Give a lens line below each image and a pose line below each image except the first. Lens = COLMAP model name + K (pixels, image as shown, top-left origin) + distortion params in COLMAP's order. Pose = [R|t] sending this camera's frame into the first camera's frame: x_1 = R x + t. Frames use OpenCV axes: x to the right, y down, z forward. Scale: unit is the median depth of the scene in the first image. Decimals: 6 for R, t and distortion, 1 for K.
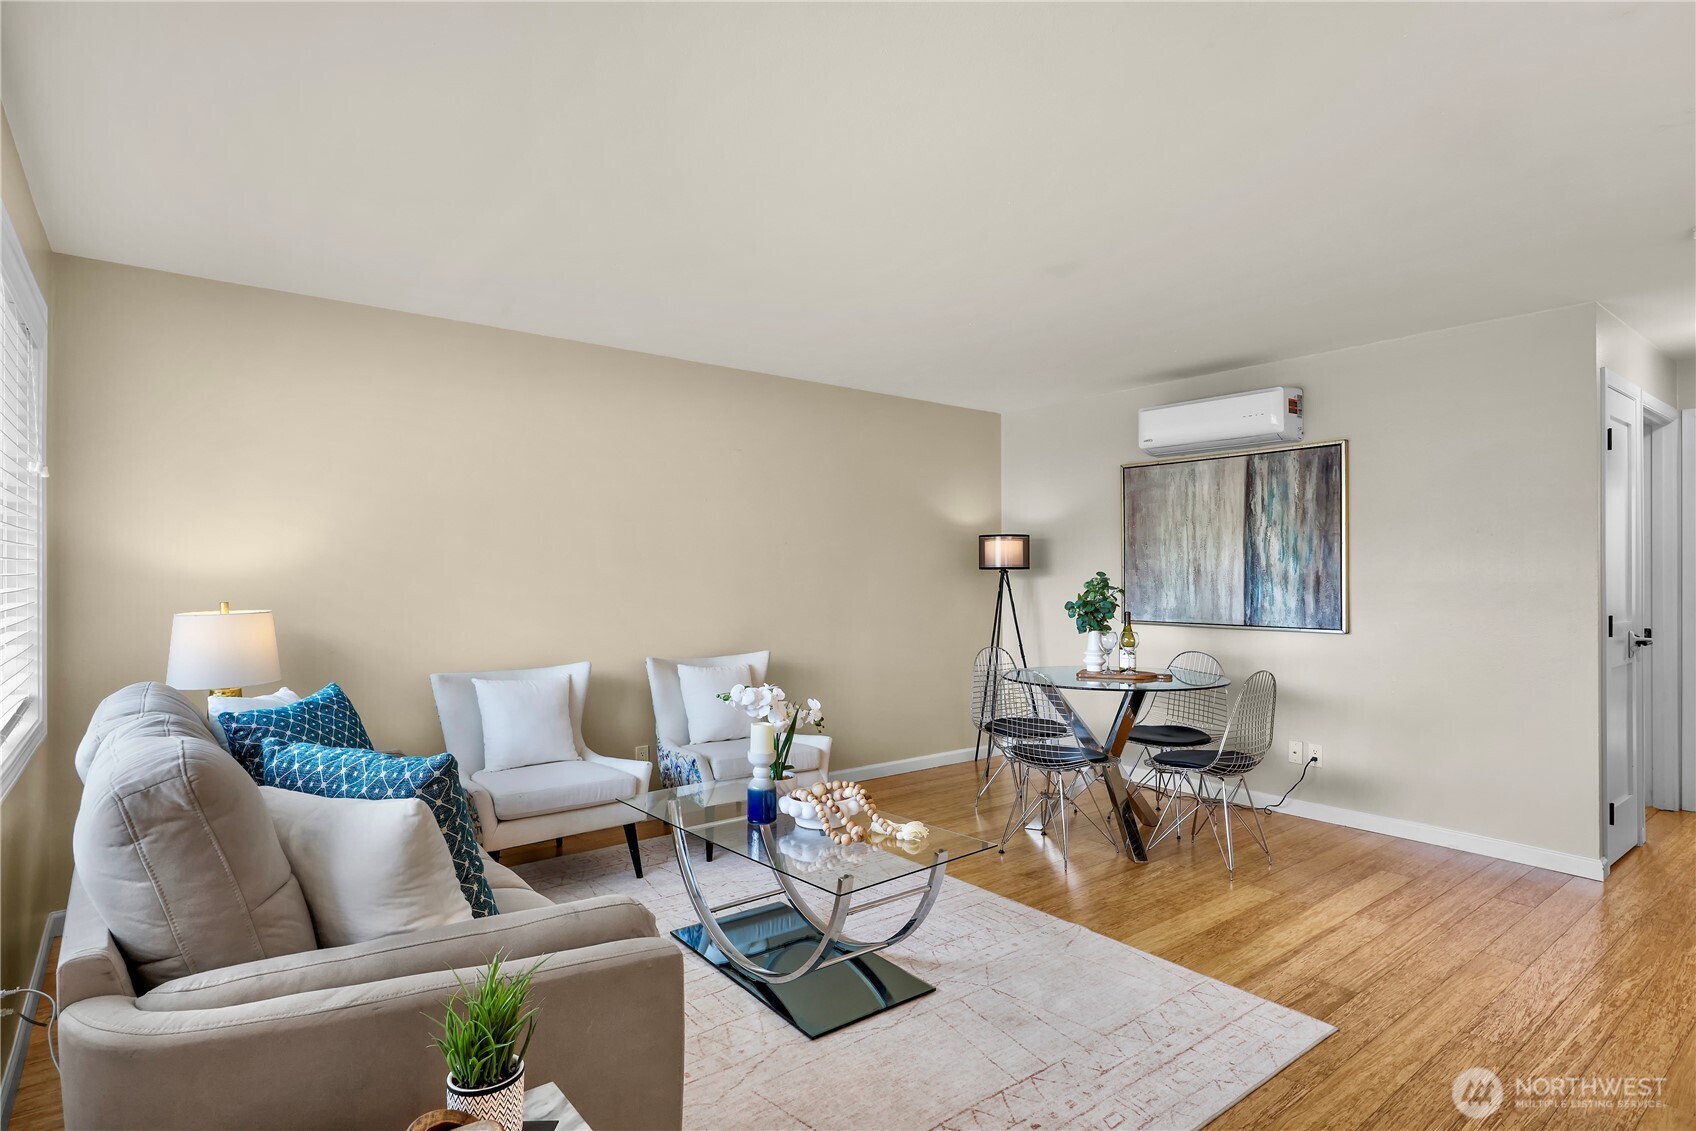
lens RADIAL K [[869.8, 0, 845.7], [0, 869.8, 571.3], [0, 0, 1]] dist [0.000501, 0.000890]
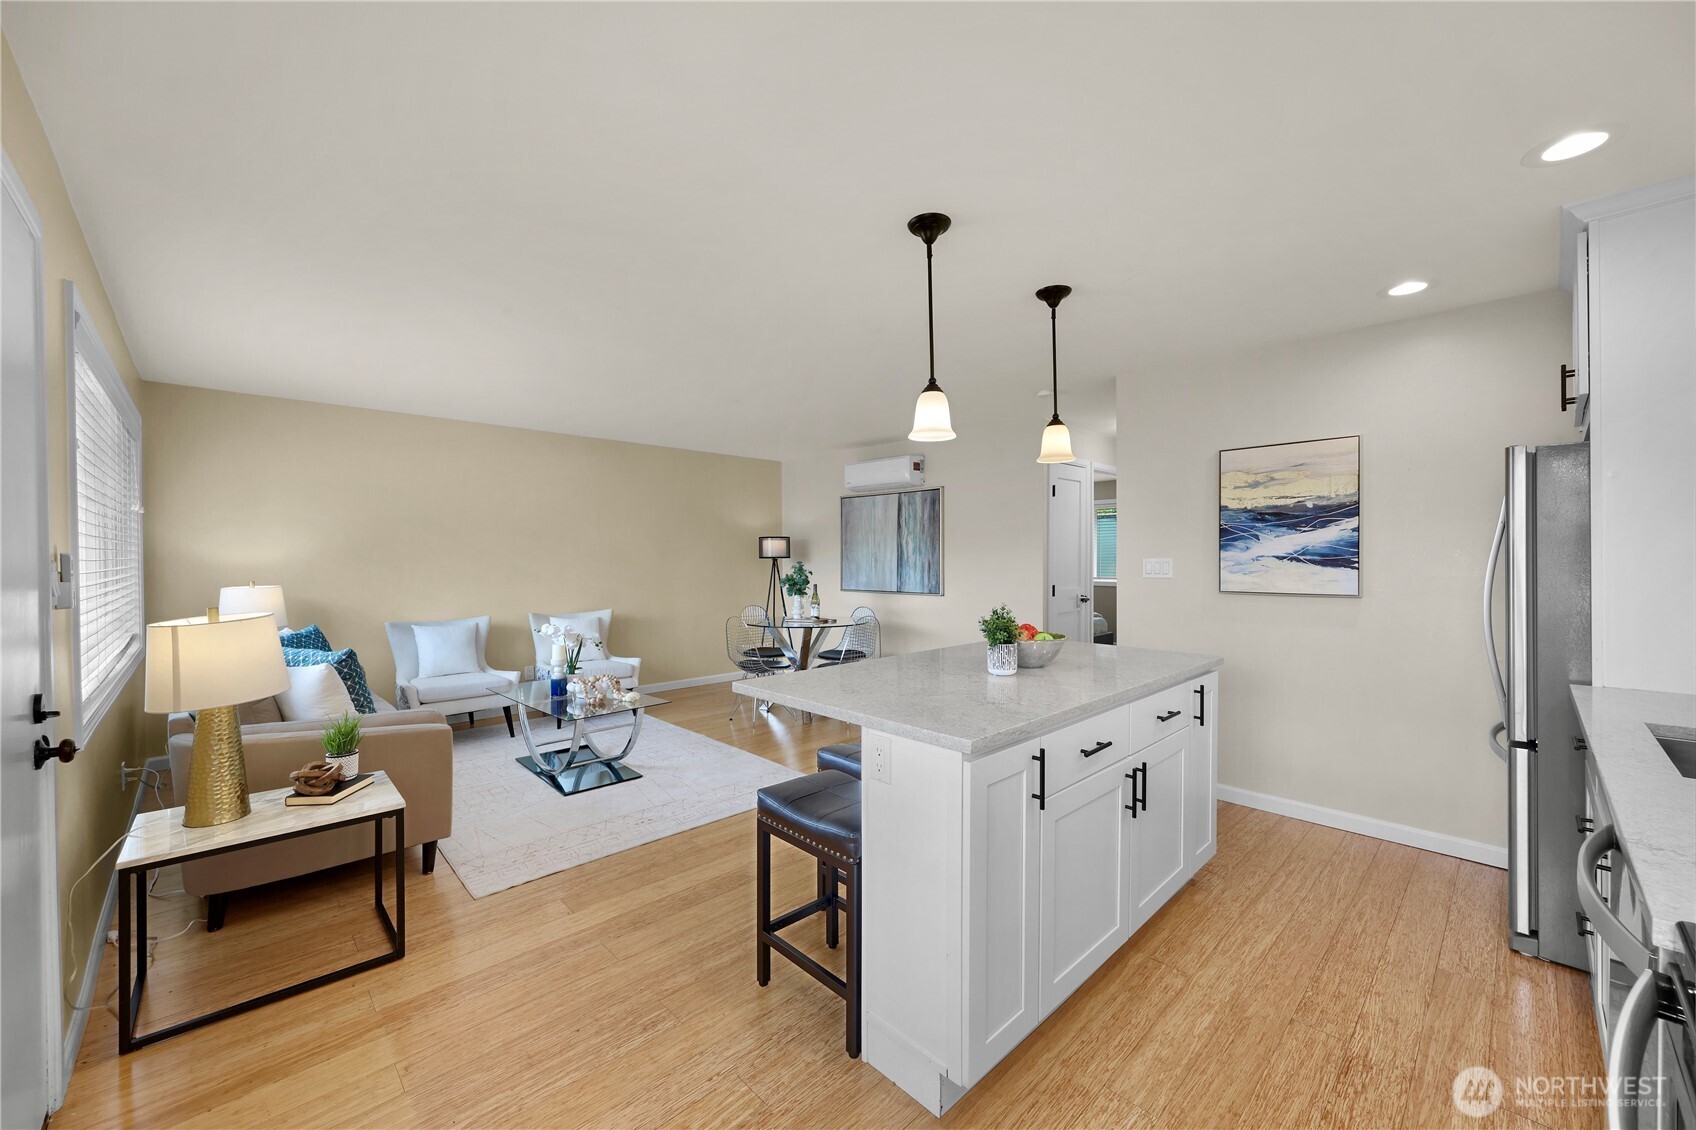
lens RADIAL K [[656.9, 0, 843.4], [0, 656.9, 564.2], [0, 0, 1]] dist [0.002646, -0.000397]
pose [[0.995600, -0.001999, 0.093682, 0.292035], [0.000598, 0.999888, 0.014981, -0.015340], [-0.093701, -0.014859, 0.995489, -0.362309]]
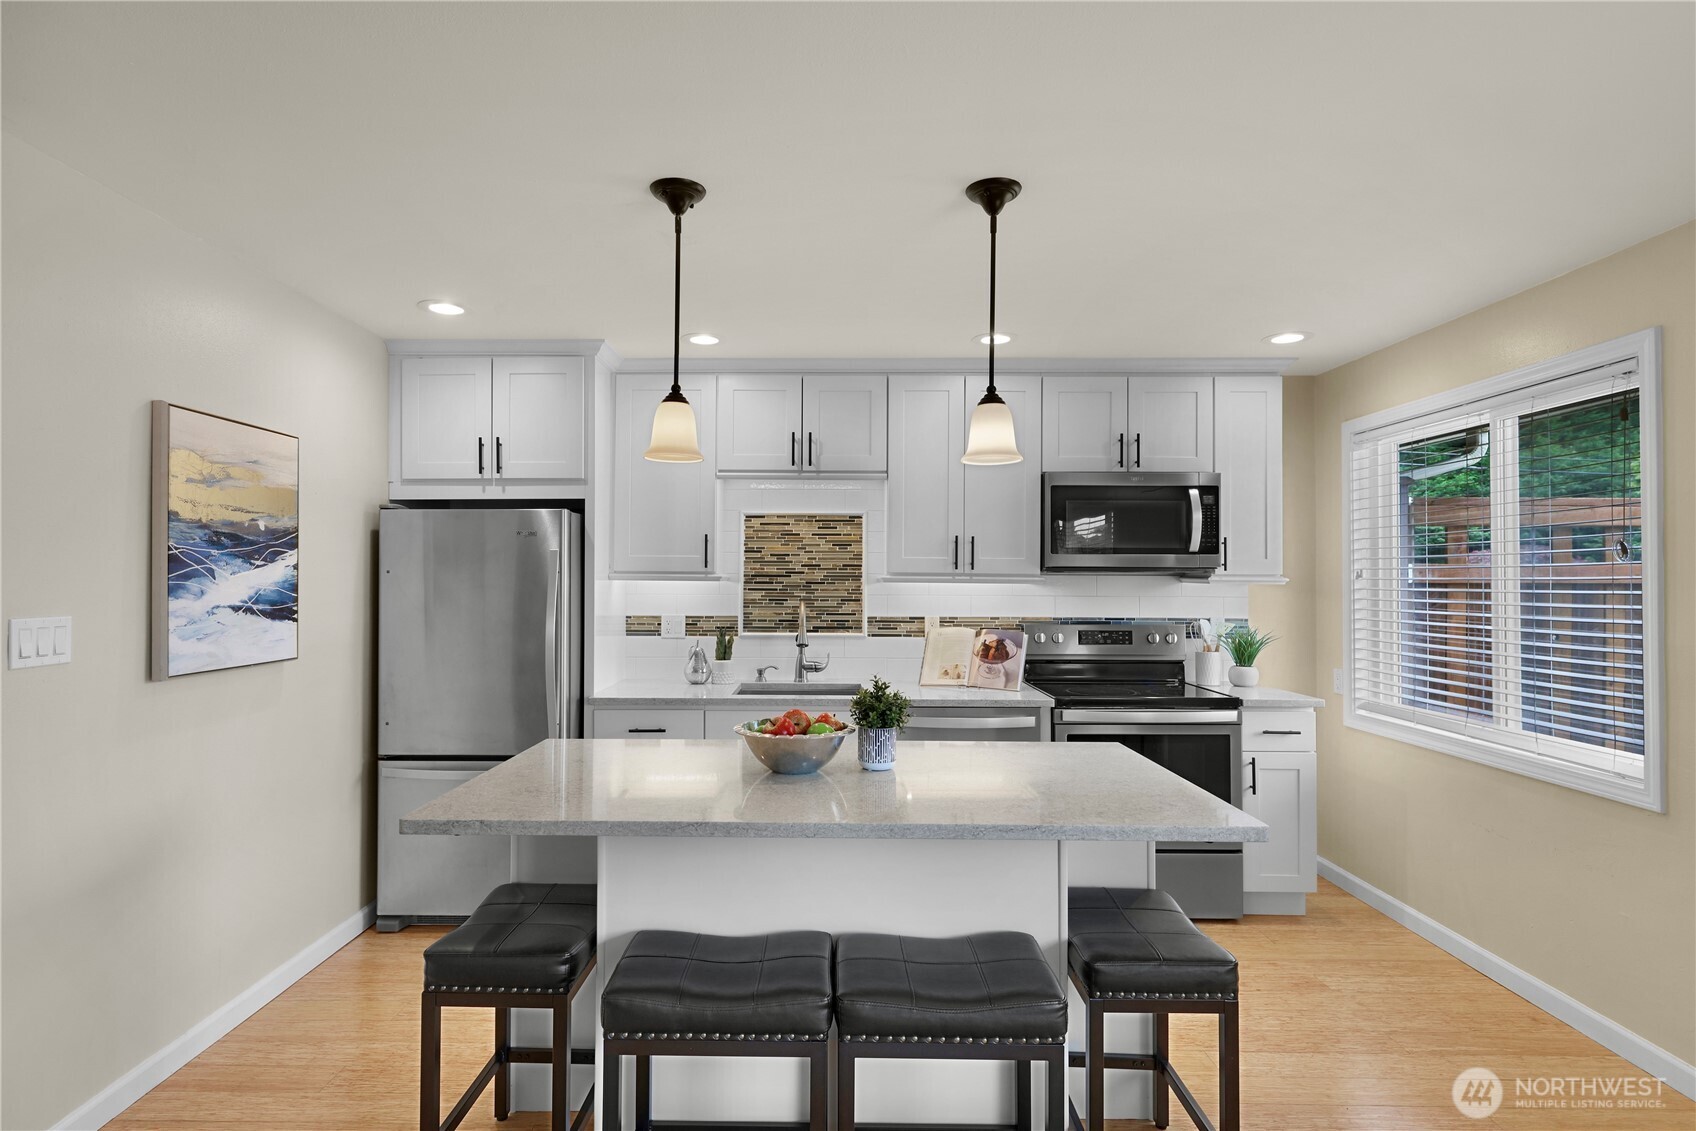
lens RADIAL K [[874.4, 0, 819.2], [0, 874.4, 566.1], [0, 0, 1]] dist [0.001862, 0.000348]
pose [[-0.774711, 0.009484, 0.632245, 0.138995], [-0.004749, 0.999772, -0.020816, -0.032445], [-0.632298, -0.019129, -0.774489, 0.723595]]
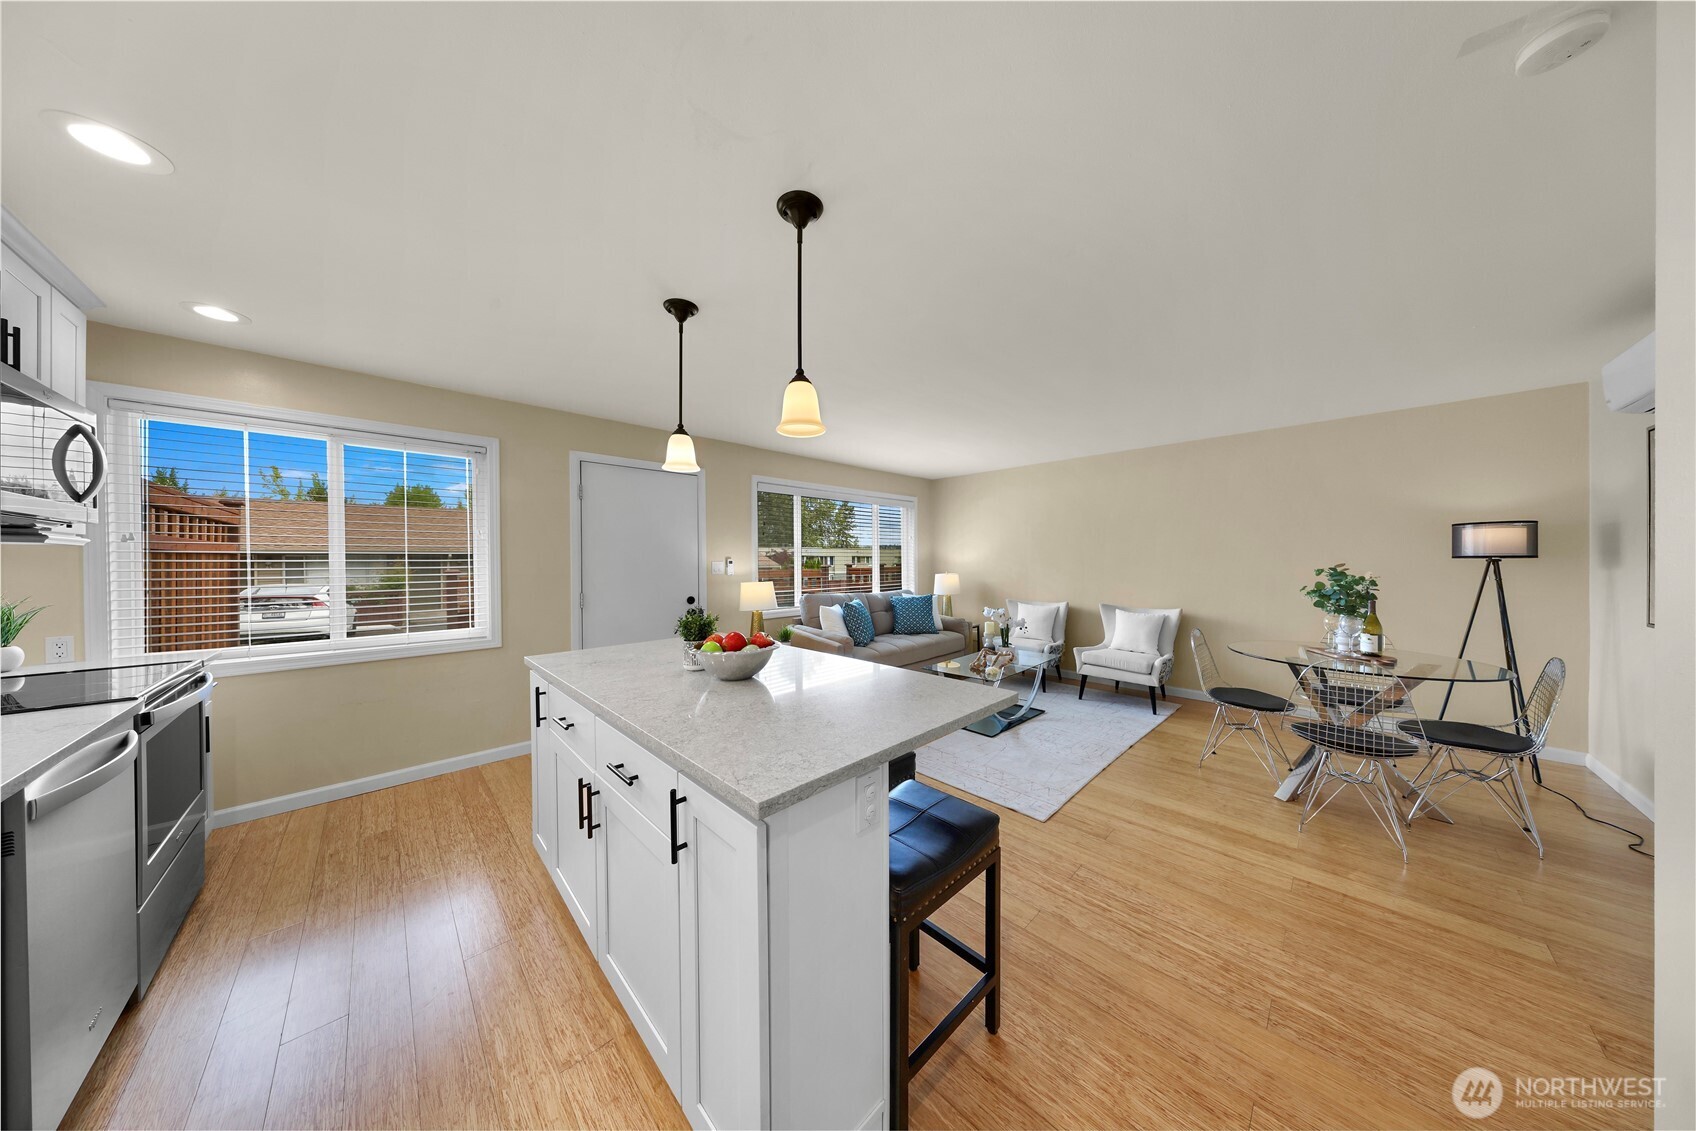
lens RADIAL K [[486.1, 0, 841.9], [0, 486.1, 564.1], [0, 0, 1]] dist [0.000600, 0.000020]
pose [[0.094441, 0.007661, -0.995501, 0.985594], [0.009548, 0.999917, 0.008600, -0.011478], [0.995485, -0.010318, 0.094361, 0.323217]]
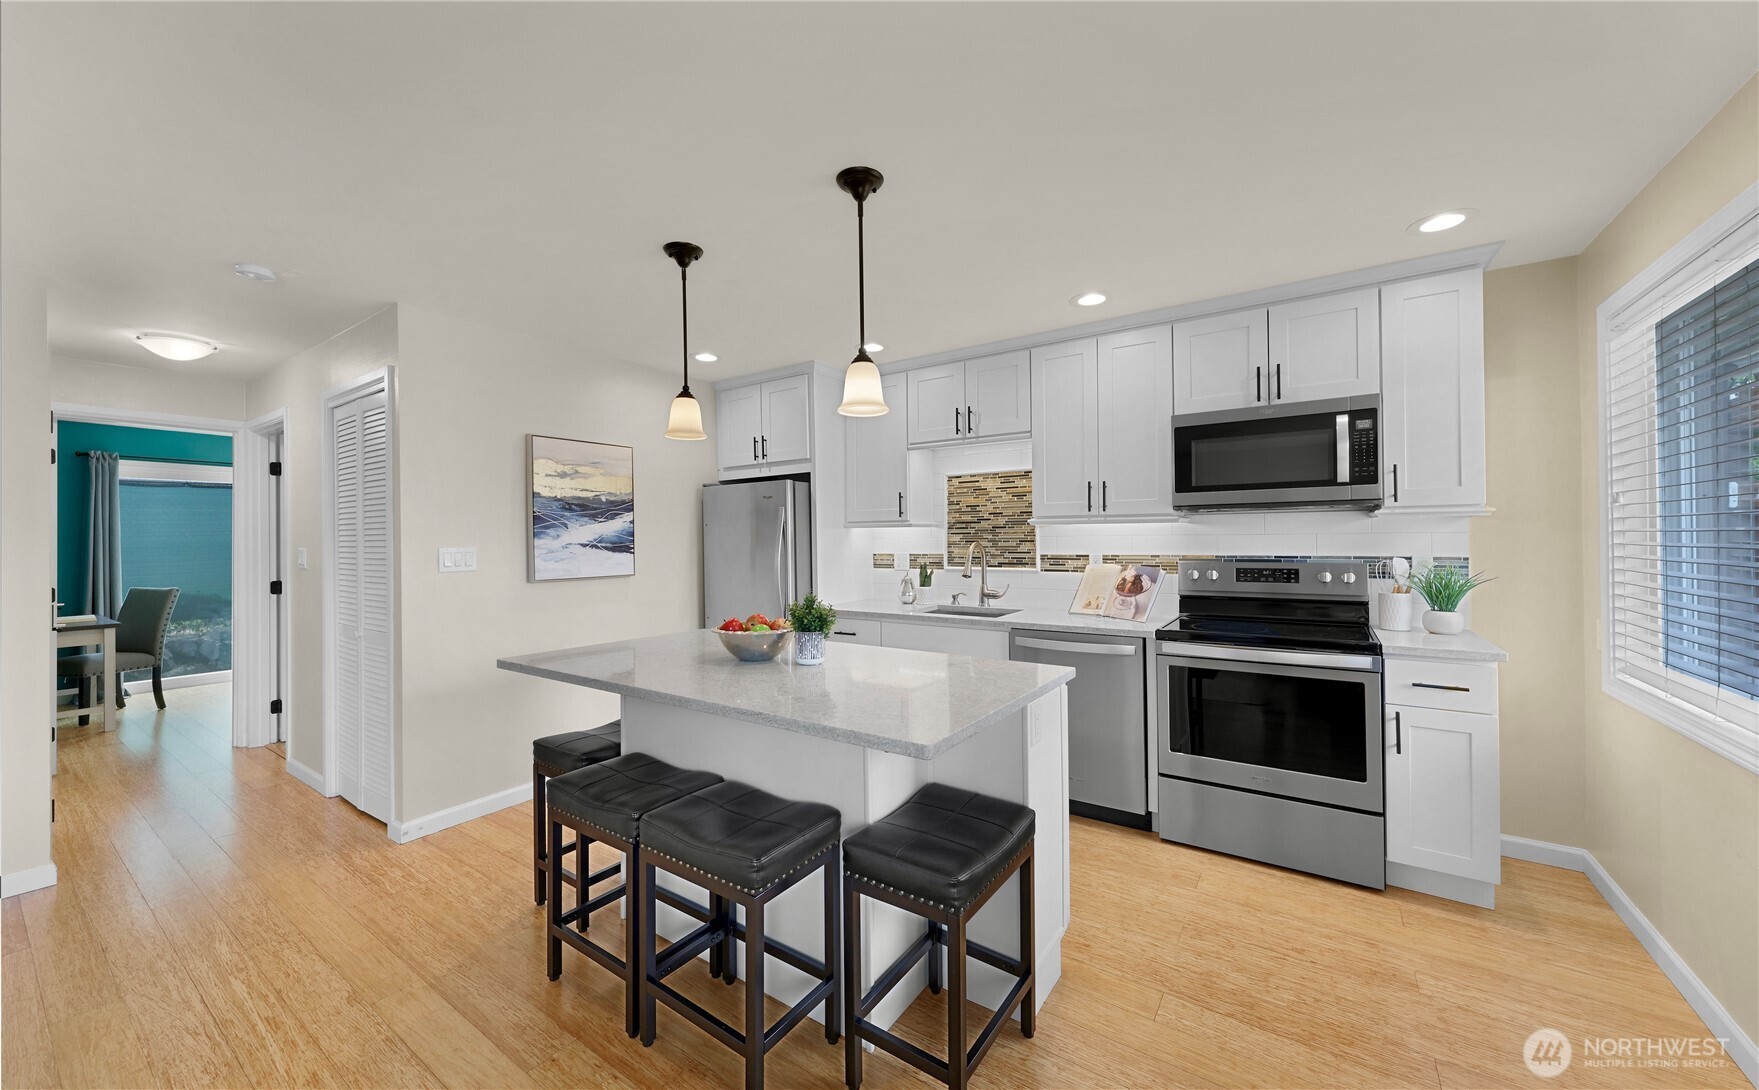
lens RADIAL K [[639.8, 0, 874.8], [0, 639.8, 537.0], [0, 0, 1]] dist [0.000333, -0.000155]
pose [[-0.293149, 0.008805, 0.956026, -0.066212], [0.007111, 0.999950, -0.007029, -0.012663], [-0.956040, 0.004738, -0.293197, 0.335611]]
